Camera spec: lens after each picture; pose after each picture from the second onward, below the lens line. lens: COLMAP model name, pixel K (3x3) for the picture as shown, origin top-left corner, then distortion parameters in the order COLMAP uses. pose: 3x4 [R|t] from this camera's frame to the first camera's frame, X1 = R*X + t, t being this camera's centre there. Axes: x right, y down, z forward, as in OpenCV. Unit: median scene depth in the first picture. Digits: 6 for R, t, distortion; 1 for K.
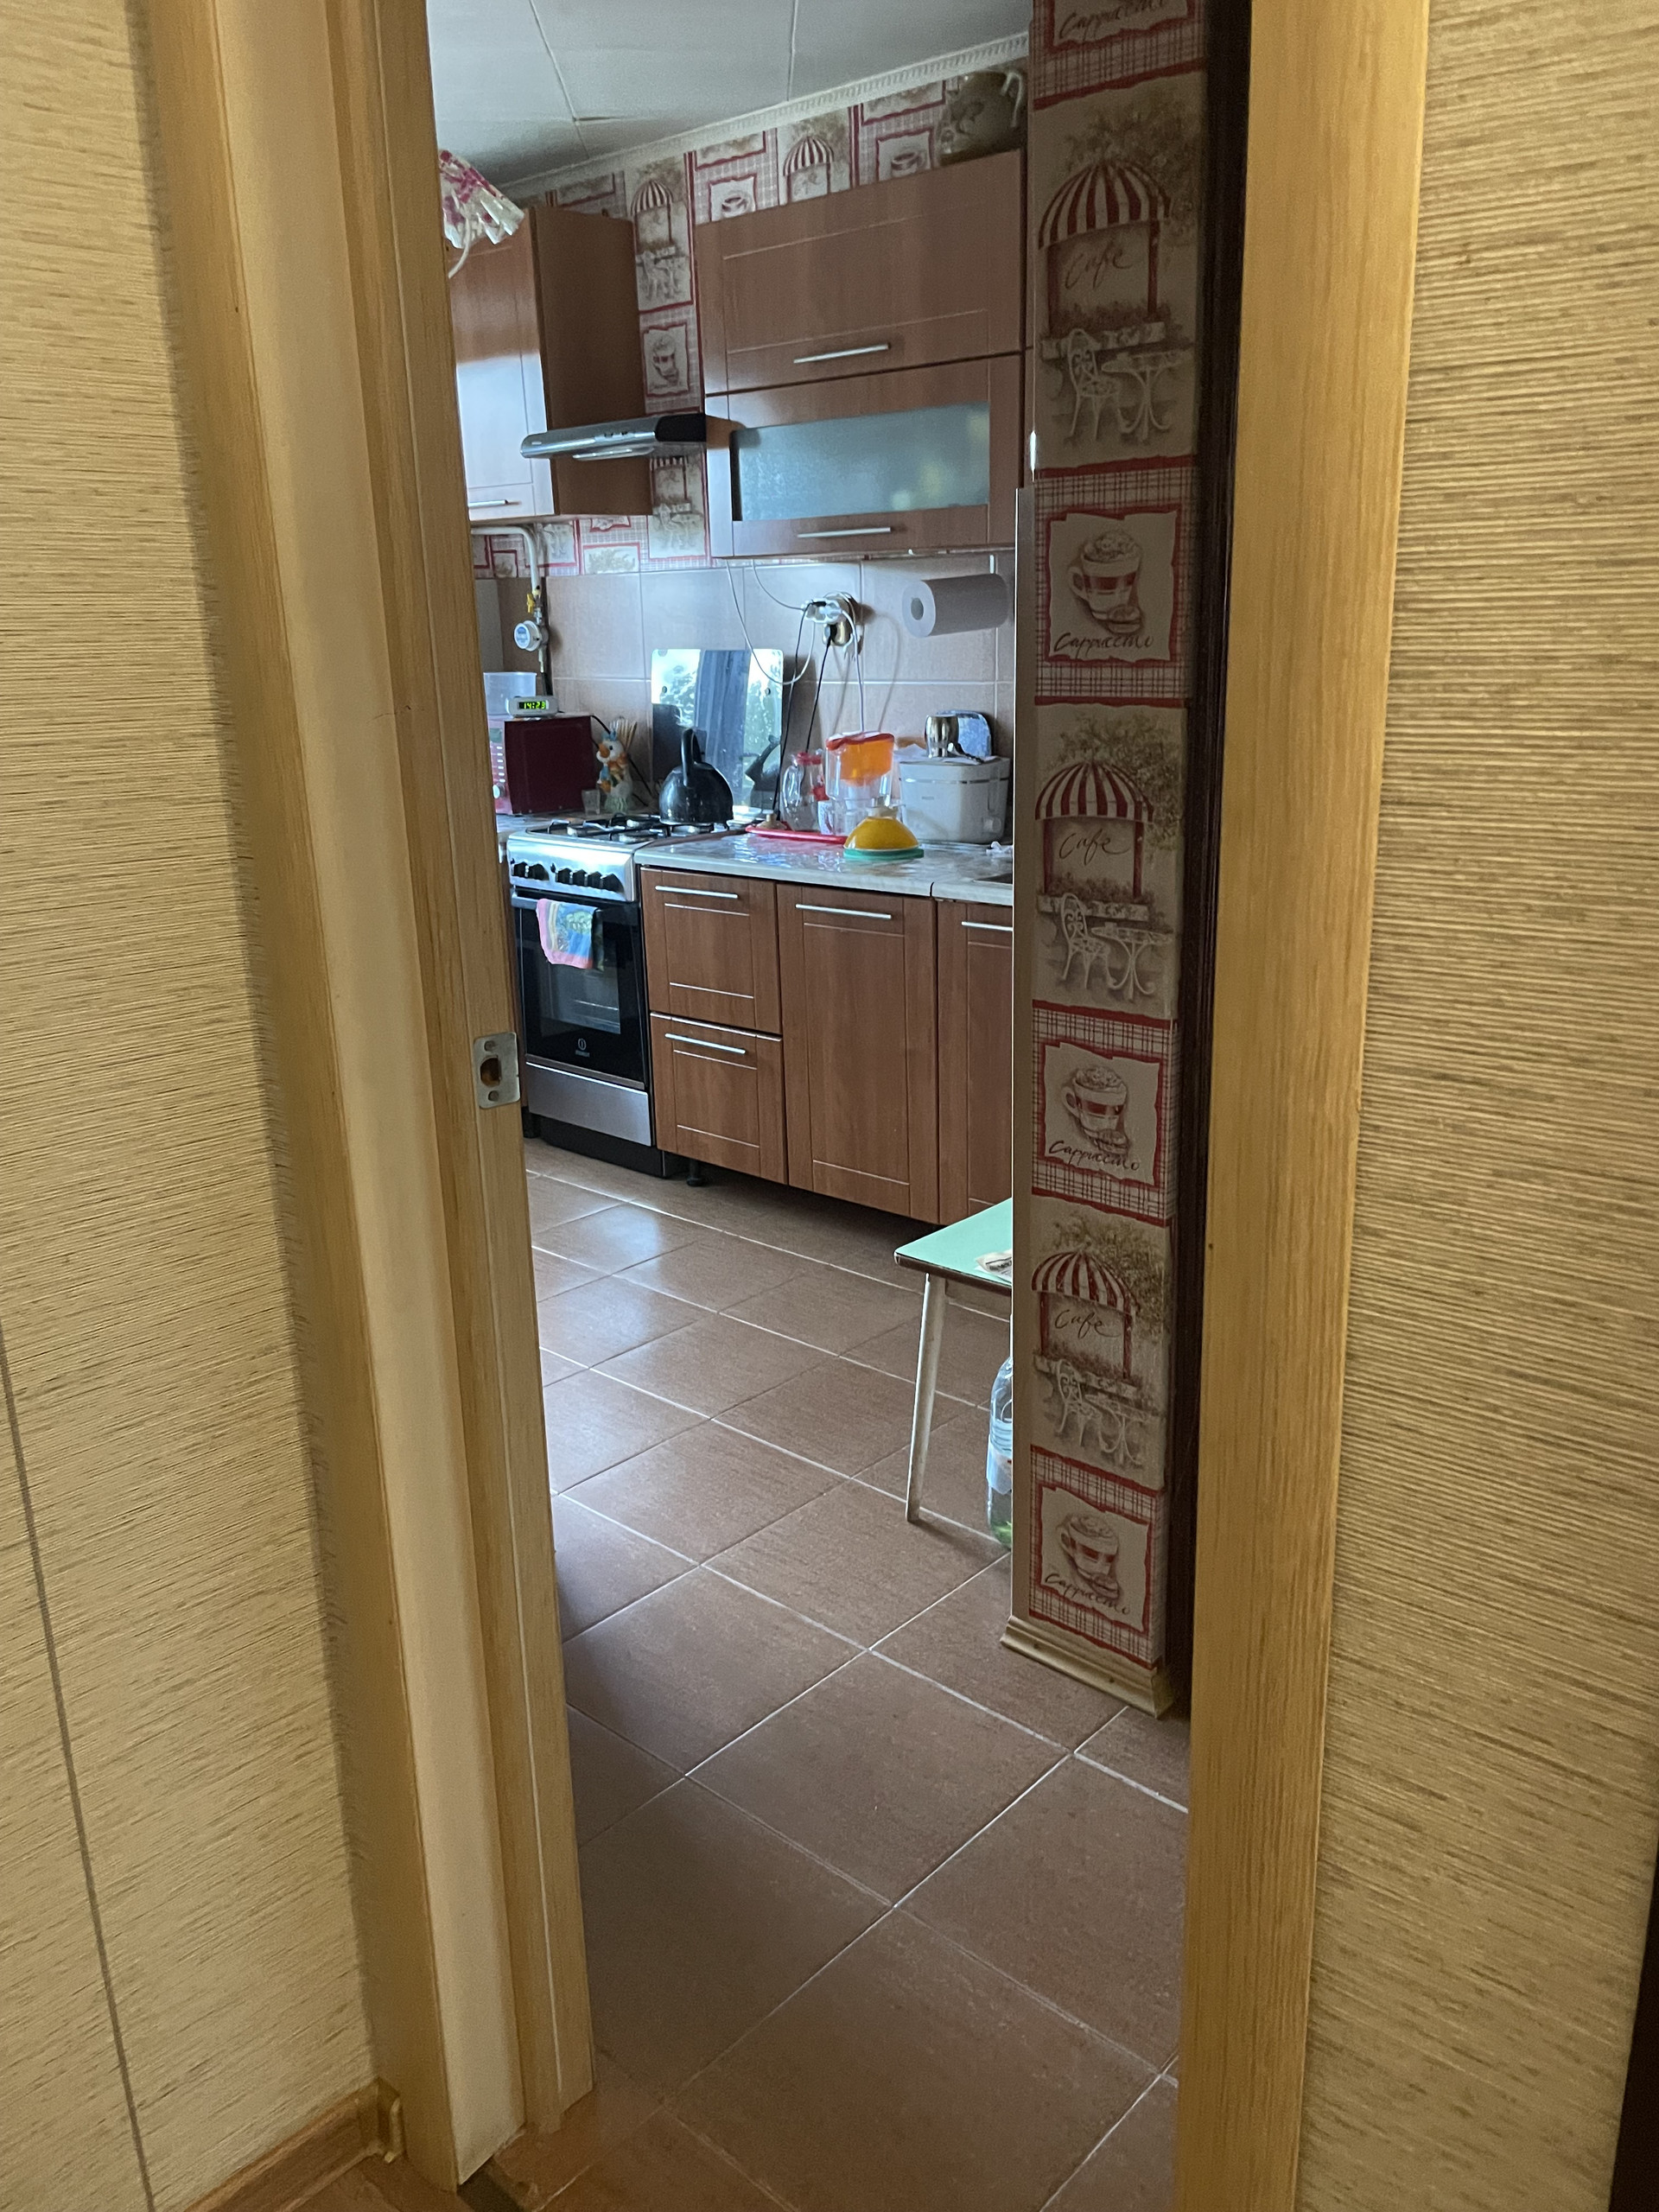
lens RADIAL K [[1678.3, 0, 858.0], [0, 1678.3, 1108.9], [0, 0, 1]] dist [0.099388, -0.134962]
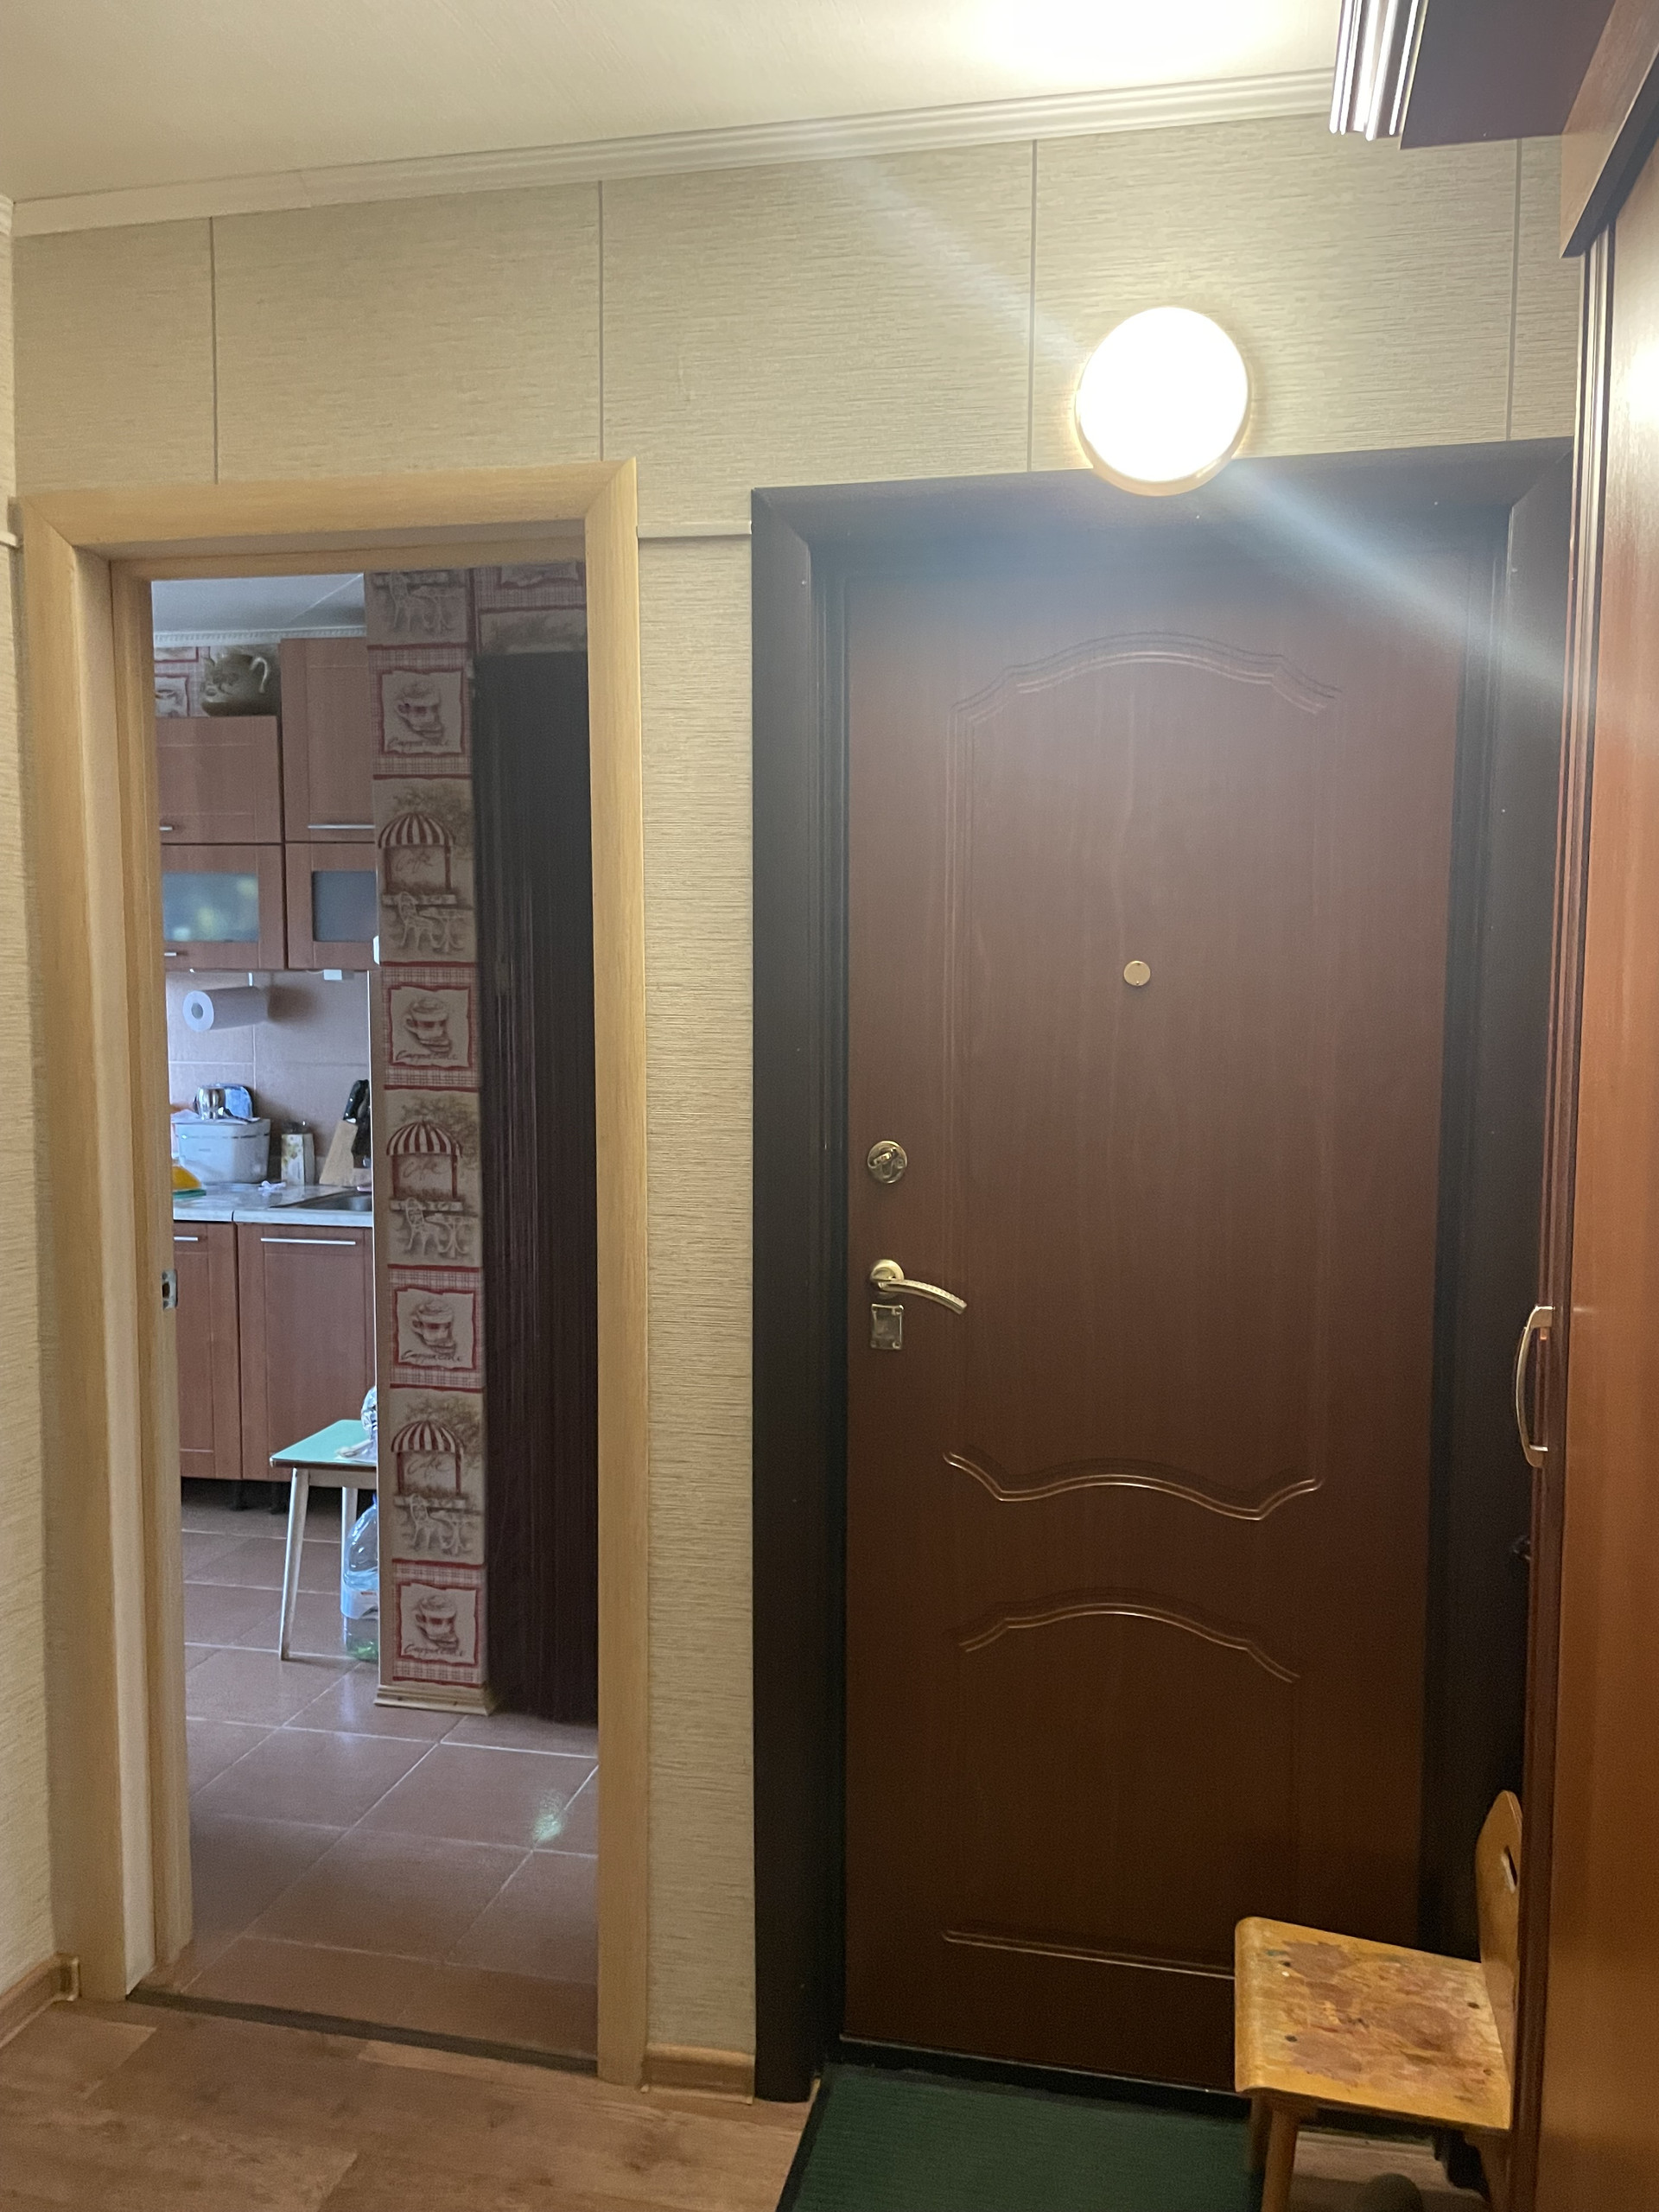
lens RADIAL K [[1681.0, 0, 847.2], [0, 1681.0, 1123.4], [0, 0, 1]] dist [0.098976, -0.134881]
pose [[0.872245, -0.016288, 0.488798, -0.285880], [0.112474, 0.979337, -0.168072, 0.118448], [-0.475961, 0.201577, 0.856054, -0.599603]]
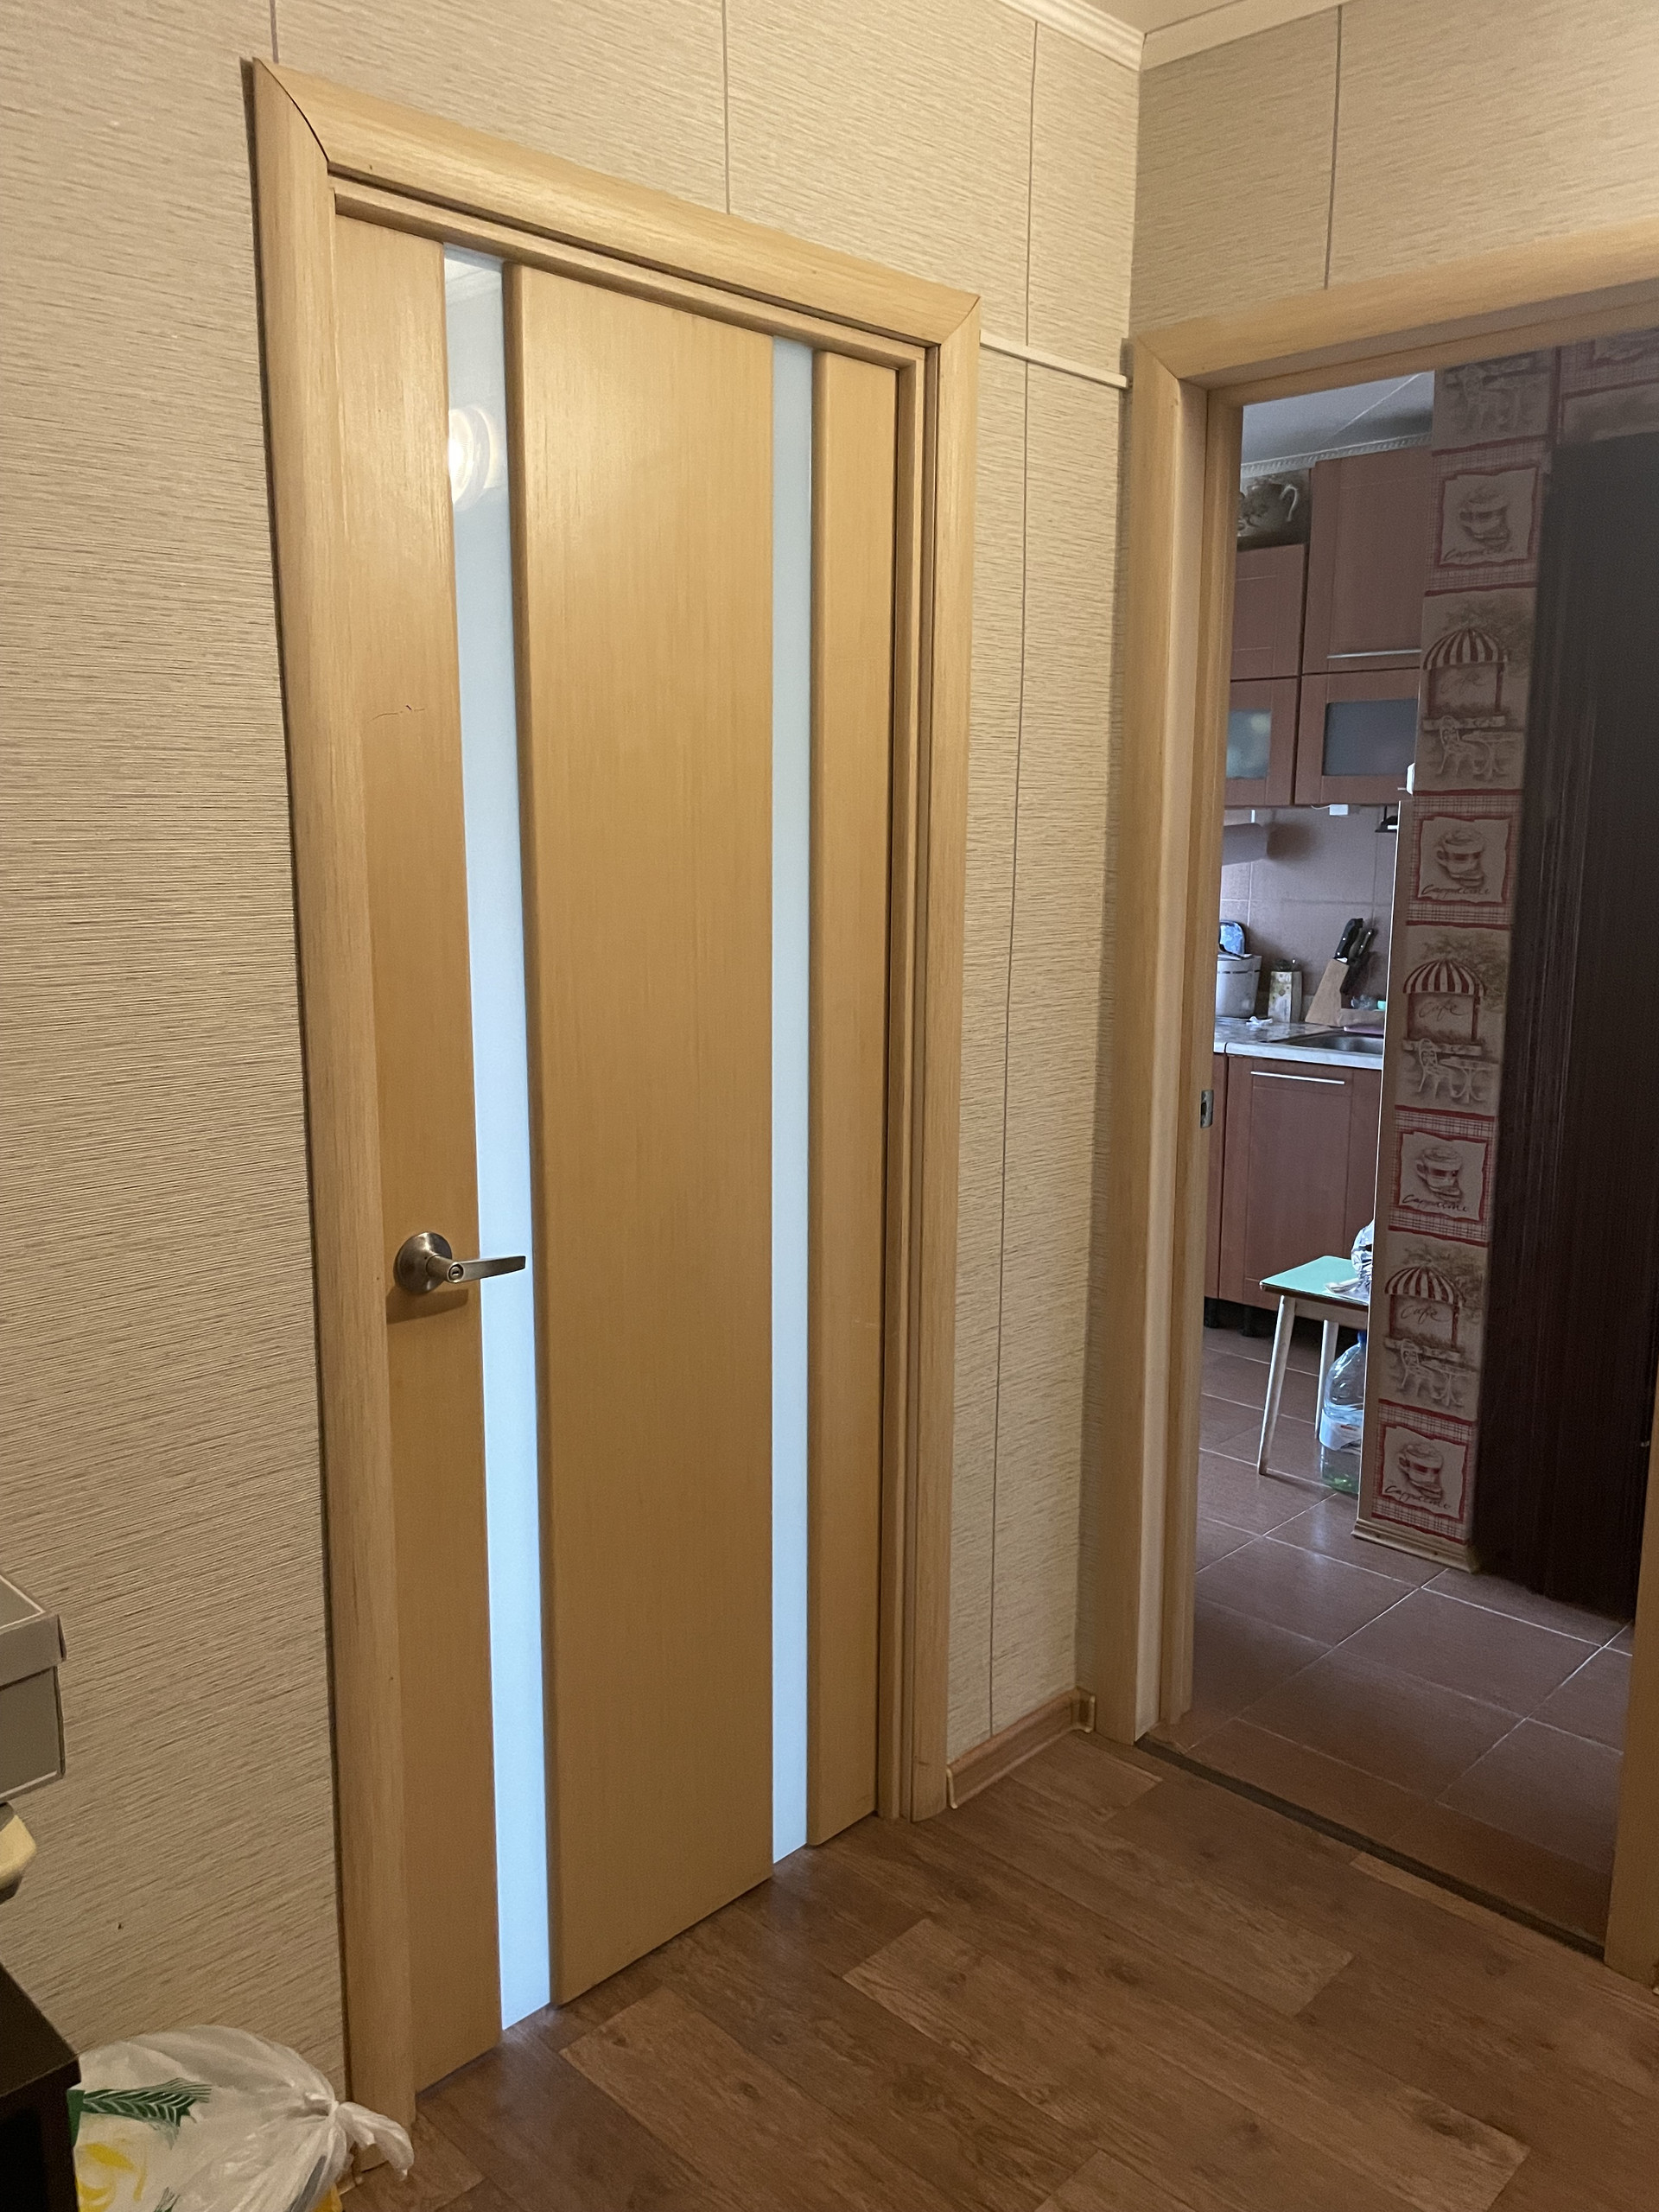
lens RADIAL K [[1682.6, 0, 824.0], [0, 1682.6, 1123.8], [0, 0, 1]] dist [0.085789, -0.107650]
pose [[0.998817, 0.029277, -0.038836, -0.348349], [-0.033082, 0.994311, -0.101248, 0.124528], [0.035651, 0.102413, 0.994103, -0.576264]]
